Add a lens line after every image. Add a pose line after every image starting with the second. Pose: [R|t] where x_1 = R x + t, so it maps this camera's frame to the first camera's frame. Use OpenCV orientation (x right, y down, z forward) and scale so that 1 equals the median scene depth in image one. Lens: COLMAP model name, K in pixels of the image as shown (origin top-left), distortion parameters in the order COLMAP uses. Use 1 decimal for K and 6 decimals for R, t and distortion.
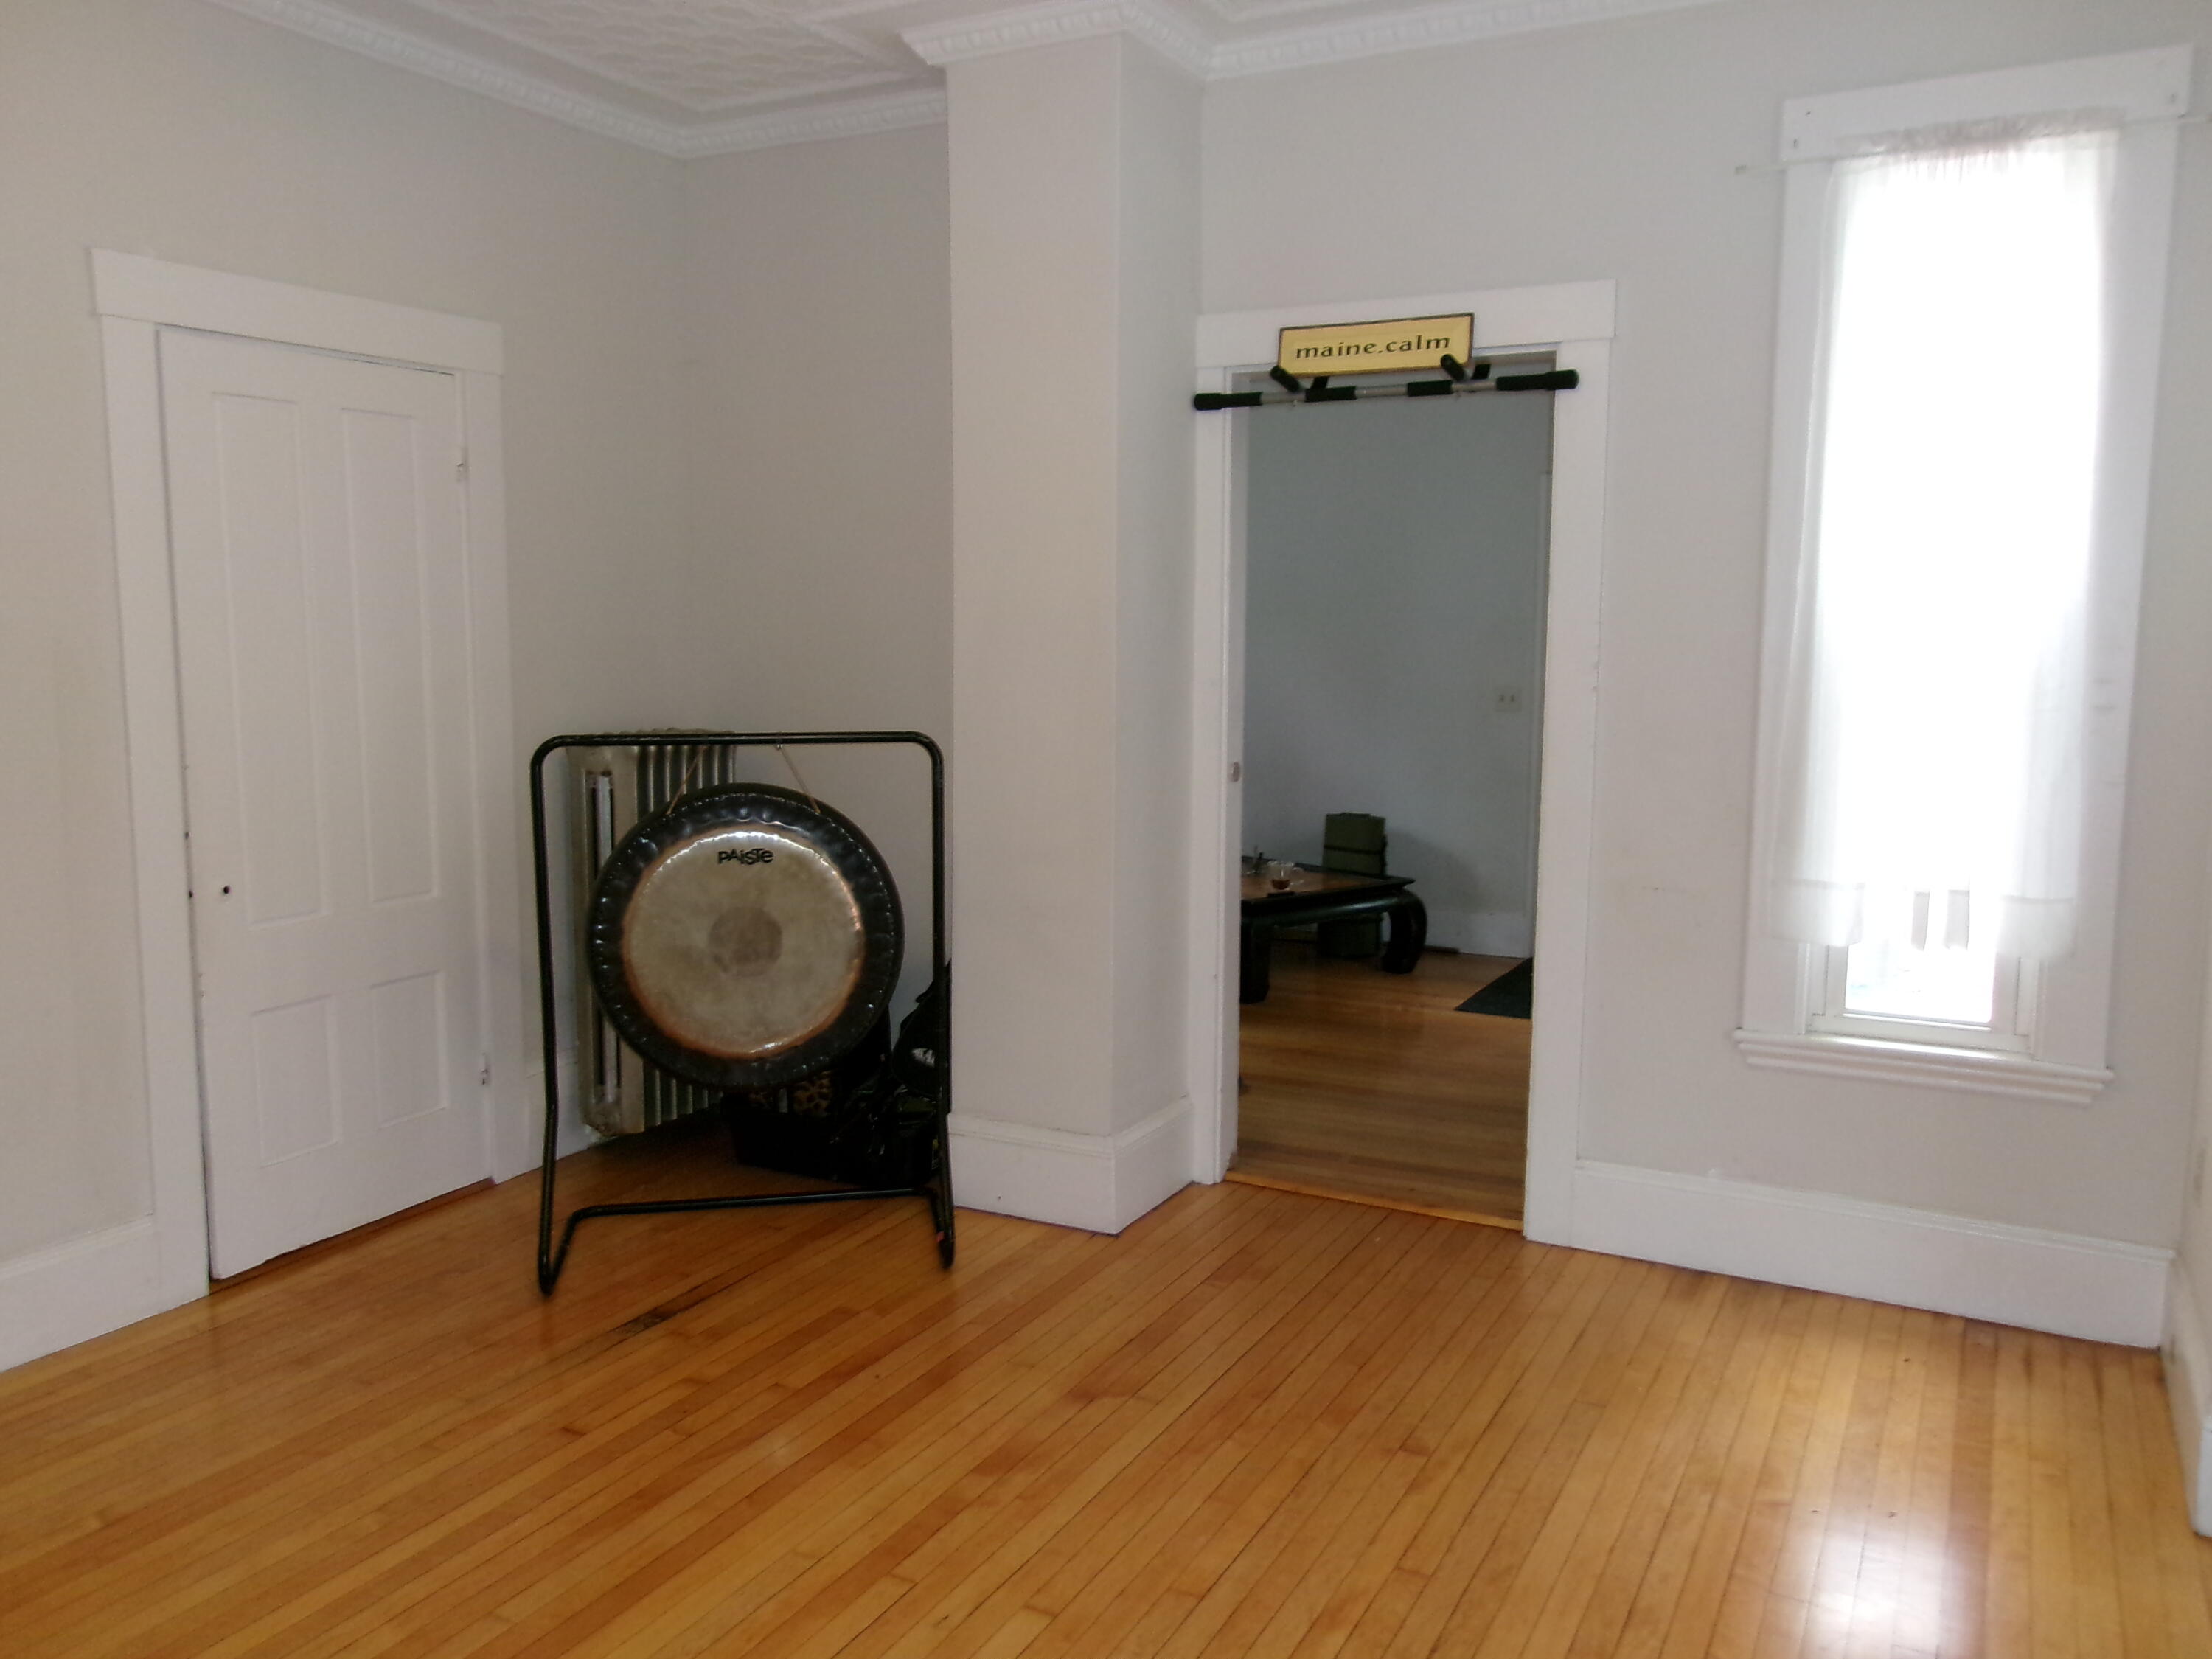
lens RADIAL K [[1720.9, 0, 1106.0], [0, 1720.9, 829.5], [0, 0, 1]] dist [-0.014668, 0.043603]
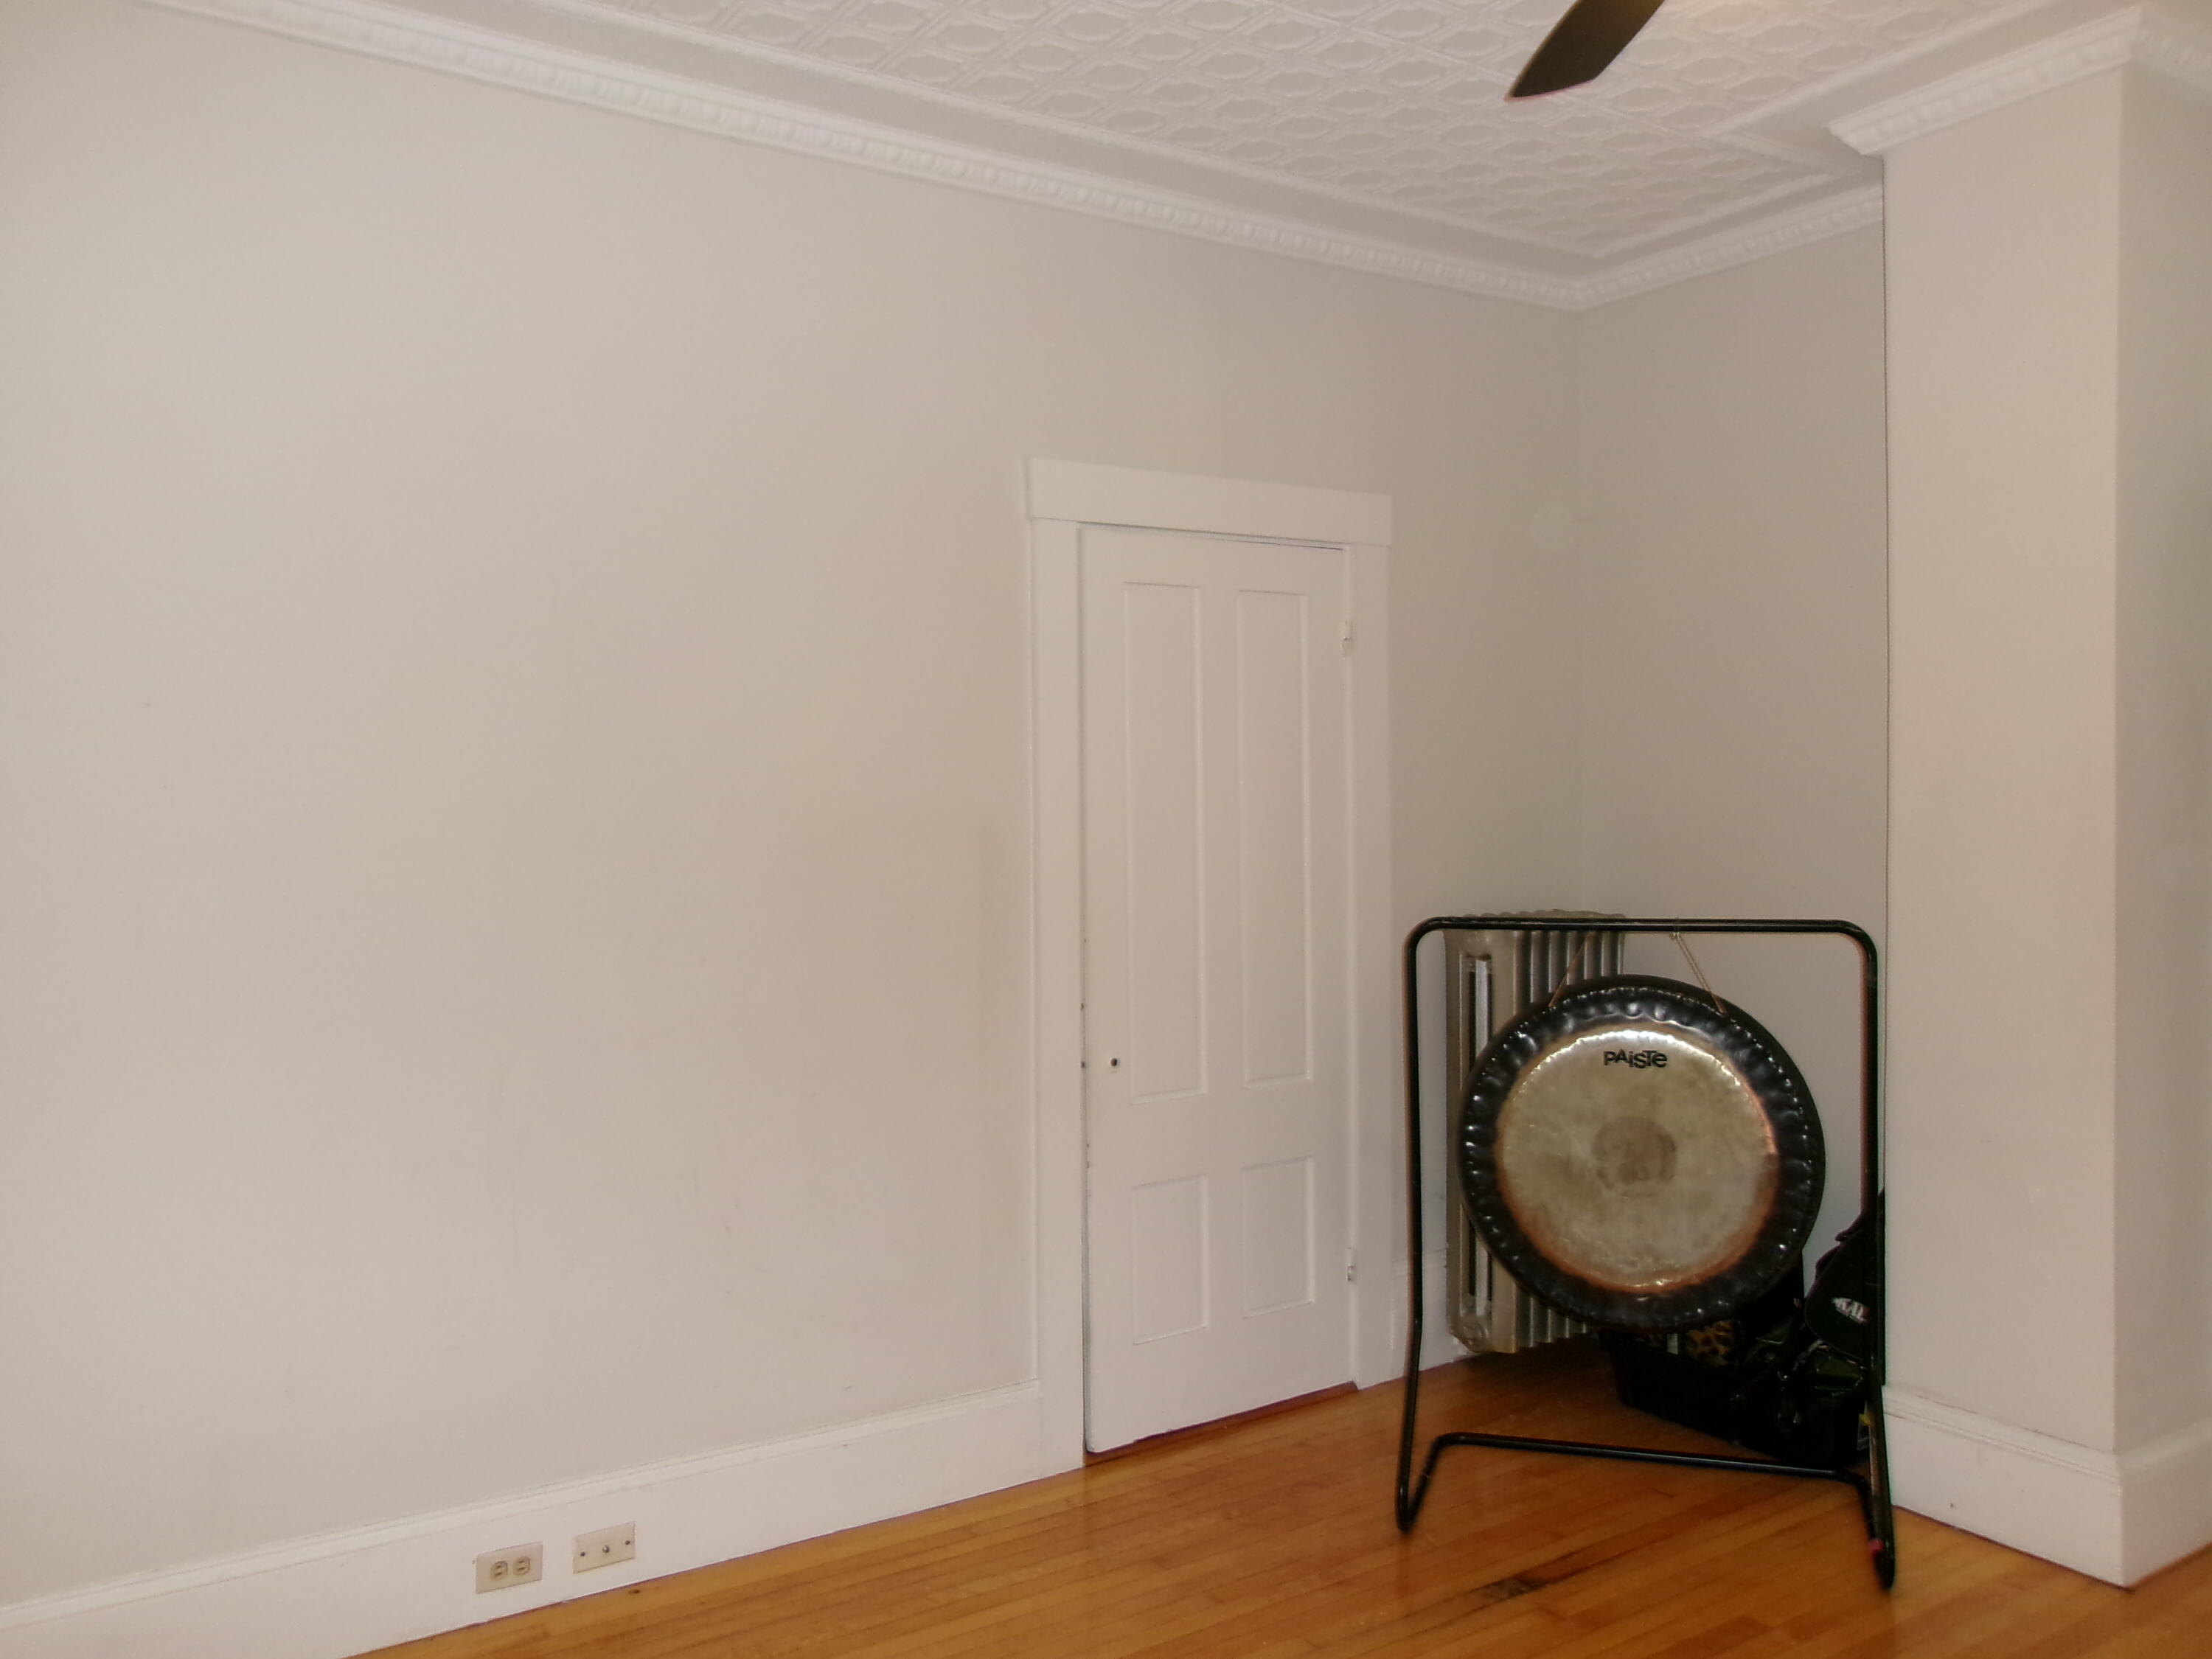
lens RADIAL K [[1730.8, 0, 1132.3], [0, 1730.8, 812.1], [0, 0, 1]] dist [-0.032969, 0.085475]
pose [[0.883238, -0.008368, -0.468851, -0.020946], [-0.044006, 0.993949, -0.100639, -0.009503], [0.466856, 0.109521, 0.877525, 0.086925]]
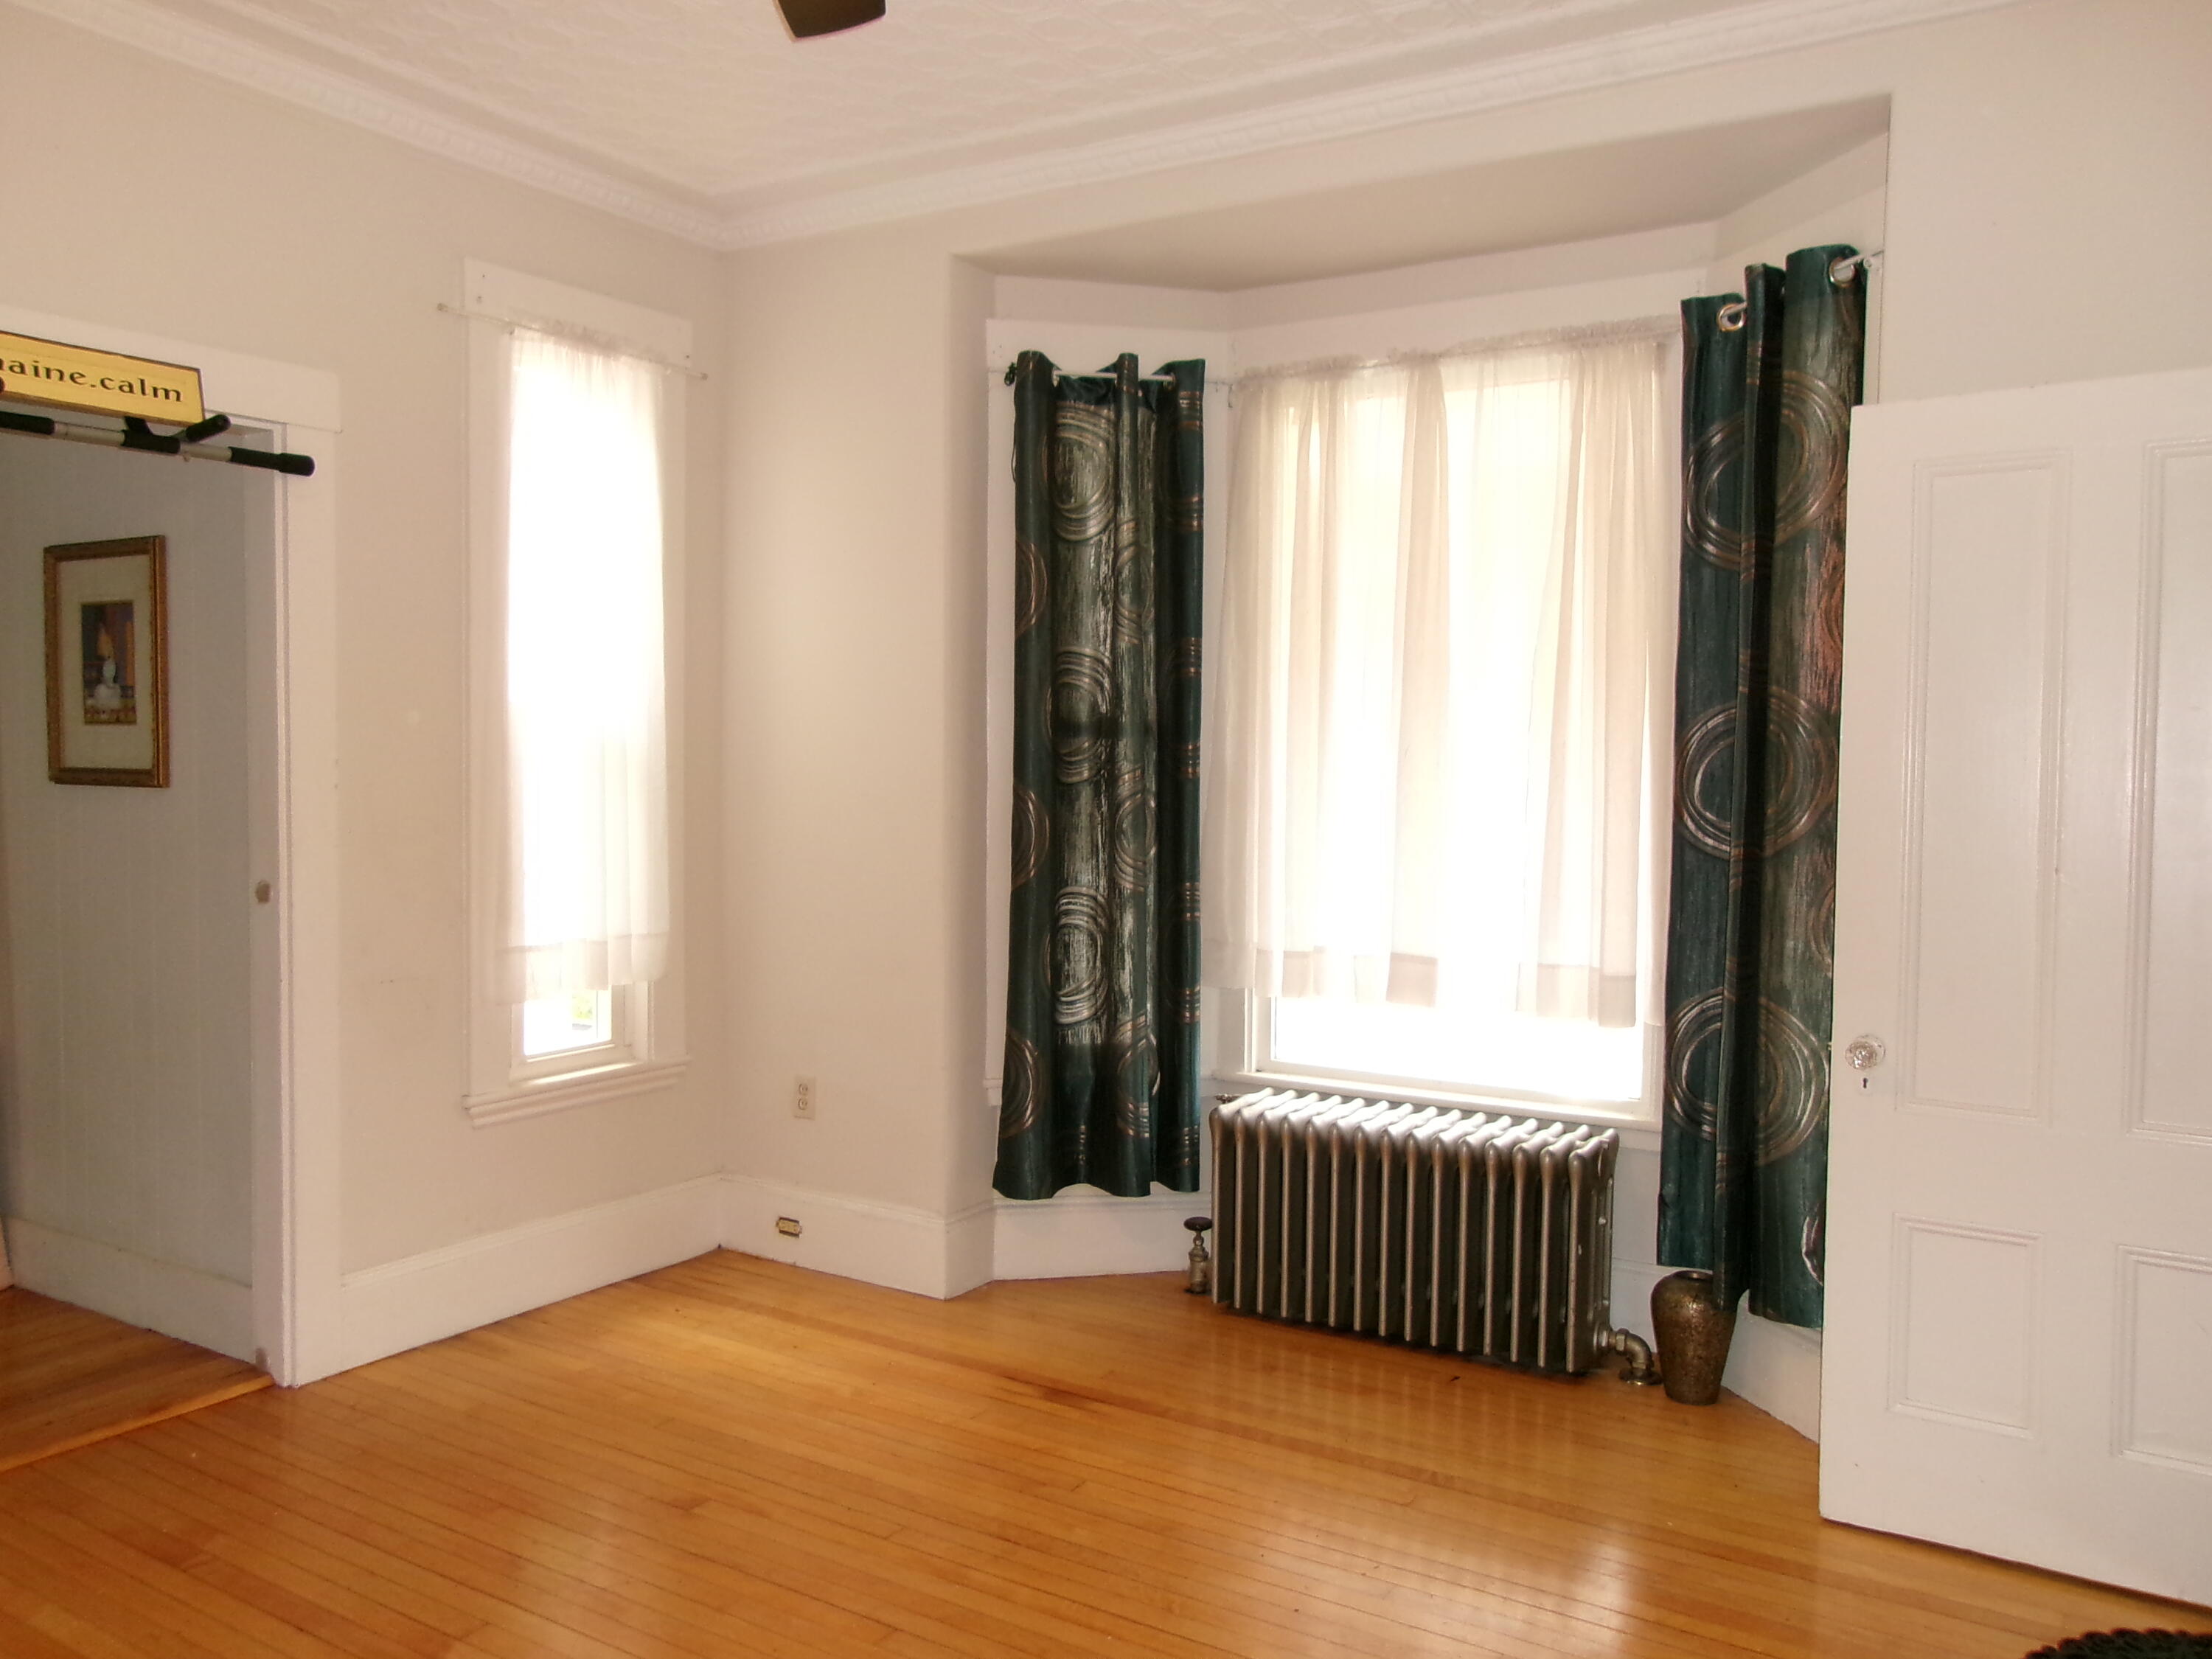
lens RADIAL K [[1720.9, 0, 1106.0], [0, 1720.9, 829.5], [0, 0, 1]] dist [-0.014668, 0.043603]
pose [[0.083469, -0.052894, 0.995106, -0.664108], [0.107658, 0.993224, 0.043763, -0.053929], [-0.990678, 0.103478, 0.088598, 0.494465]]
